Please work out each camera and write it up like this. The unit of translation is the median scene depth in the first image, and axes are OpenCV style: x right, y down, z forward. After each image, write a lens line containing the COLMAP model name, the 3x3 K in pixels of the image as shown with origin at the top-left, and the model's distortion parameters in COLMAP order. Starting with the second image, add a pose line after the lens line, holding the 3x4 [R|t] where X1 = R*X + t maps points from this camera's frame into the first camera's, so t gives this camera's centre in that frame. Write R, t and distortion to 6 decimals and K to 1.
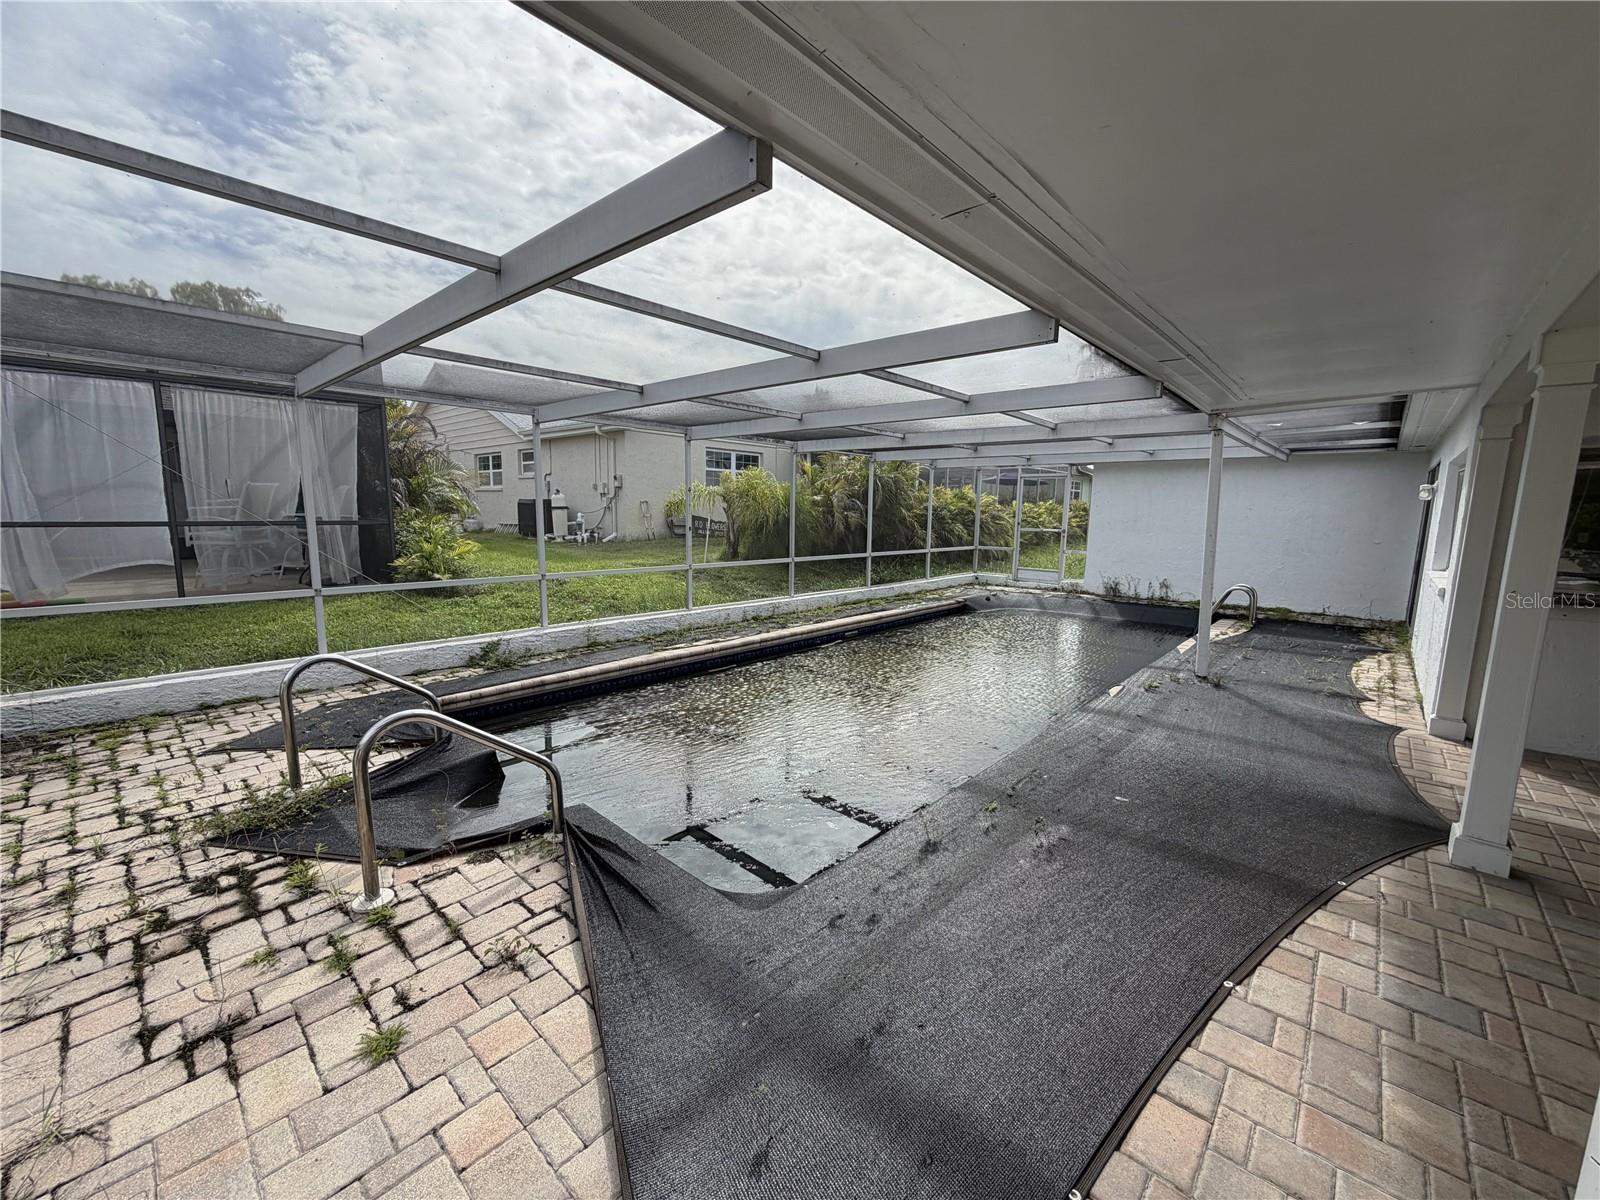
lens RADIAL K [[641.2, 0, 800.0], [0, 641.2, 600.0], [0, 0, 1]] dist [0.000846, 0.000260]
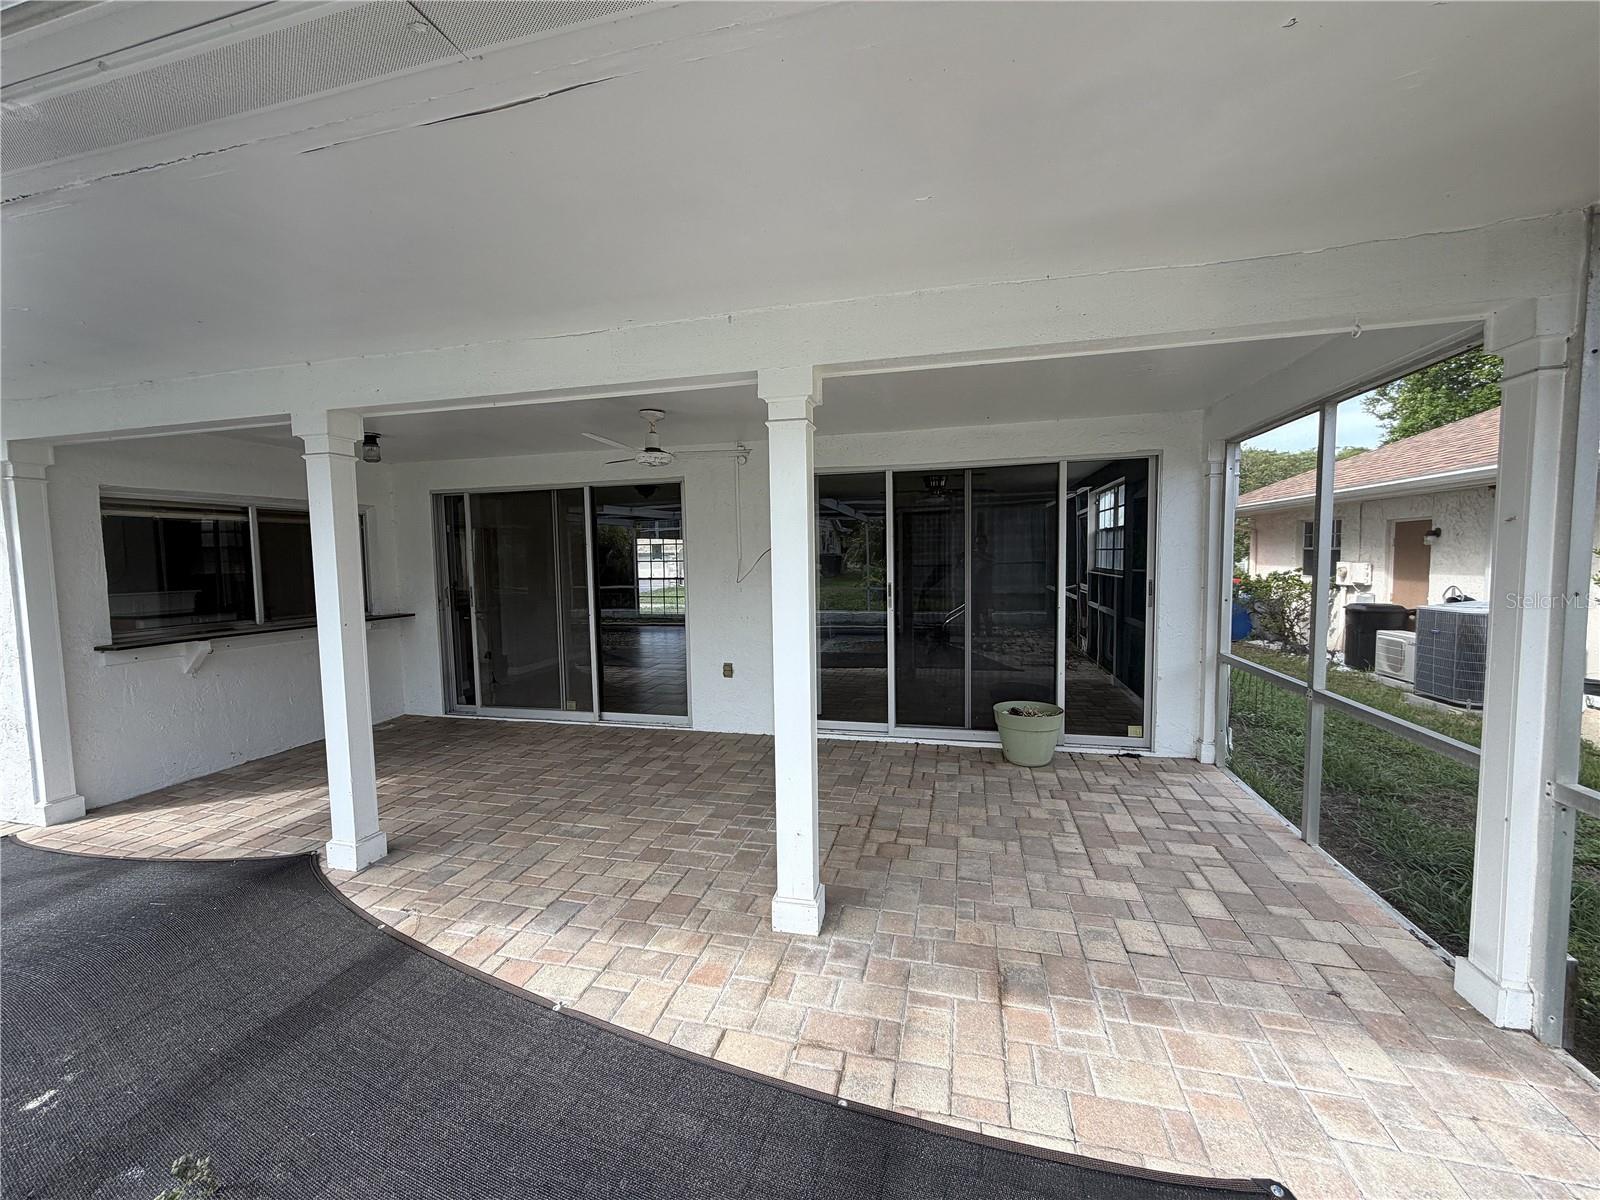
lens RADIAL K [[641.2, 0, 800.0], [0, 641.2, 600.0], [0, 0, 1]] dist [0.000846, 0.000260]
pose [[-0.475519, -0.072254, 0.876733, -0.293703], [0.134436, 0.978946, 0.153593, -0.117074], [-0.869373, 0.190901, -0.455794, 0.793991]]
